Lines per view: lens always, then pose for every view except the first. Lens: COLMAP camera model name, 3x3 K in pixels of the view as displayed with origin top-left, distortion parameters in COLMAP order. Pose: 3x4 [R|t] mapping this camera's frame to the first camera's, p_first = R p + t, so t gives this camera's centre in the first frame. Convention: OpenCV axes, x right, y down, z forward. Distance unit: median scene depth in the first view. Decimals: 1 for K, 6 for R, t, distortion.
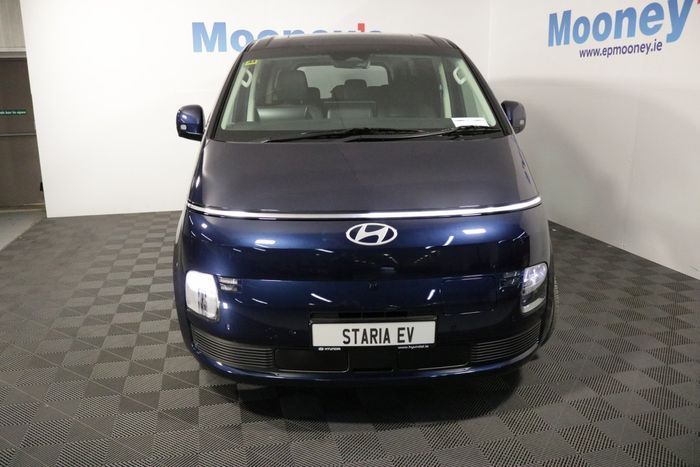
lens RADIAL K [[578.9, 0, 338.9], [0, 578.9, 235.1], [0, 0, 1]] dist [-0.166371, 0.135353]
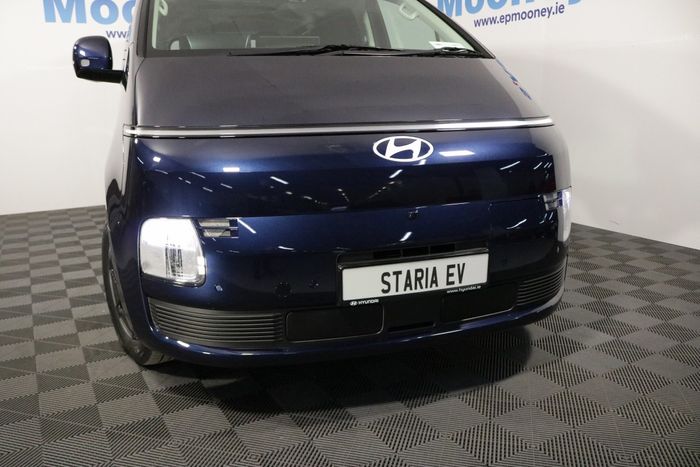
lens RADIAL K [[578.9, 0, 338.9], [0, 578.9, 235.1], [0, 0, 1]] dist [-0.166371, 0.135353]
pose [[0.958878, -0.068163, 0.275513, -0.206958], [0.075810, 0.996974, -0.017186, 0.100756], [-0.273508, 0.037366, 0.961144, 0.236386]]
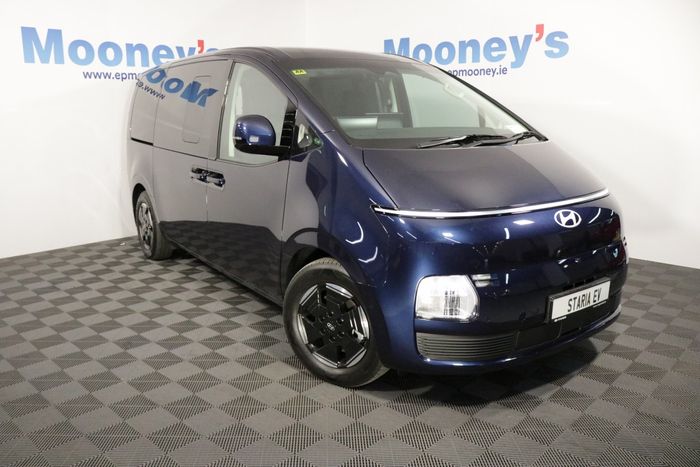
lens RADIAL K [[578.9, 0, 338.9], [0, 578.9, 235.1], [0, 0, 1]] dist [-0.166371, 0.135353]
pose [[0.832510, -0.113724, 0.542212, -0.827812], [0.135415, 0.990789, -0.000107, -0.026890], [-0.537205, 0.073513, 0.840242, 0.219186]]
